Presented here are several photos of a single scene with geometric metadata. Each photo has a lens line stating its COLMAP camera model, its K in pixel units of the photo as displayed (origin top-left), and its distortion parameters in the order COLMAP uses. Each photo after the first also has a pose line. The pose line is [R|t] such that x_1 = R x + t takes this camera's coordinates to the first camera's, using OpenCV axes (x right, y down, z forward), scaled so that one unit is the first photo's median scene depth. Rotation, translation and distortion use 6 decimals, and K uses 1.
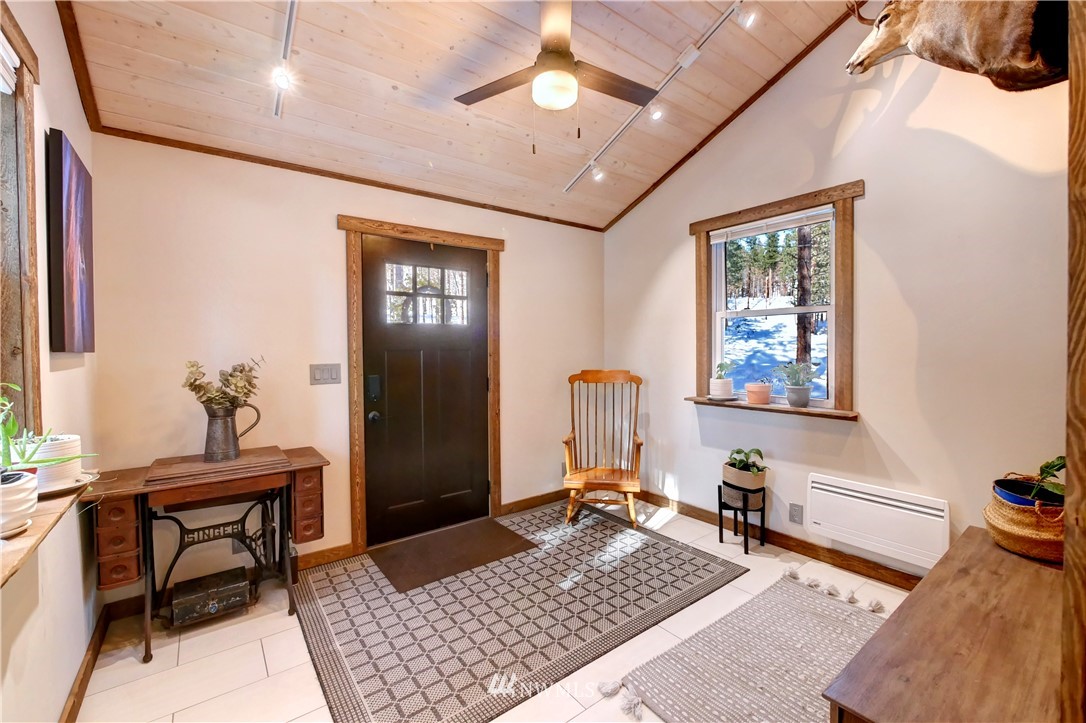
lens RADIAL K [[451.6, 0, 543.8], [0, 451.6, 356.3], [0, 0, 1]] dist [-0.001403, -0.000157]
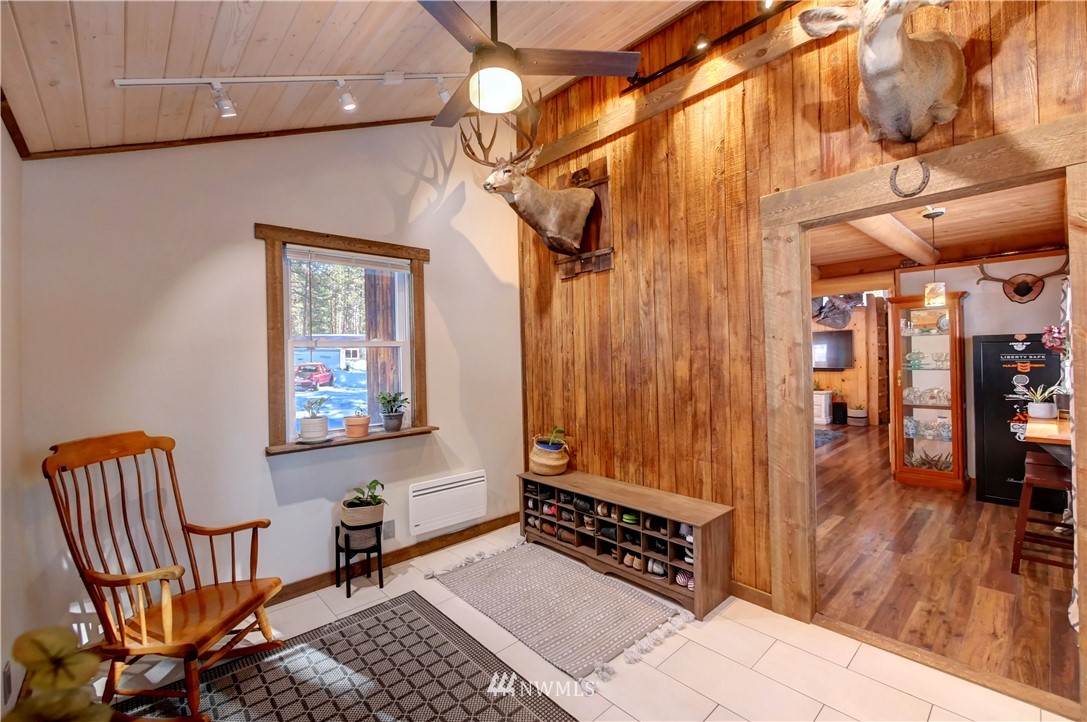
lens RADIAL K [[468.2, 0, 538.4], [0, 468.2, 353.2], [0, 0, 1]] dist [-0.017907, -0.000409]
pose [[-0.097066, 0.013340, 0.995189, -0.641263], [0.043414, 0.999015, -0.009156, -0.056513], [-0.994331, 0.042317, -0.097549, 0.769016]]
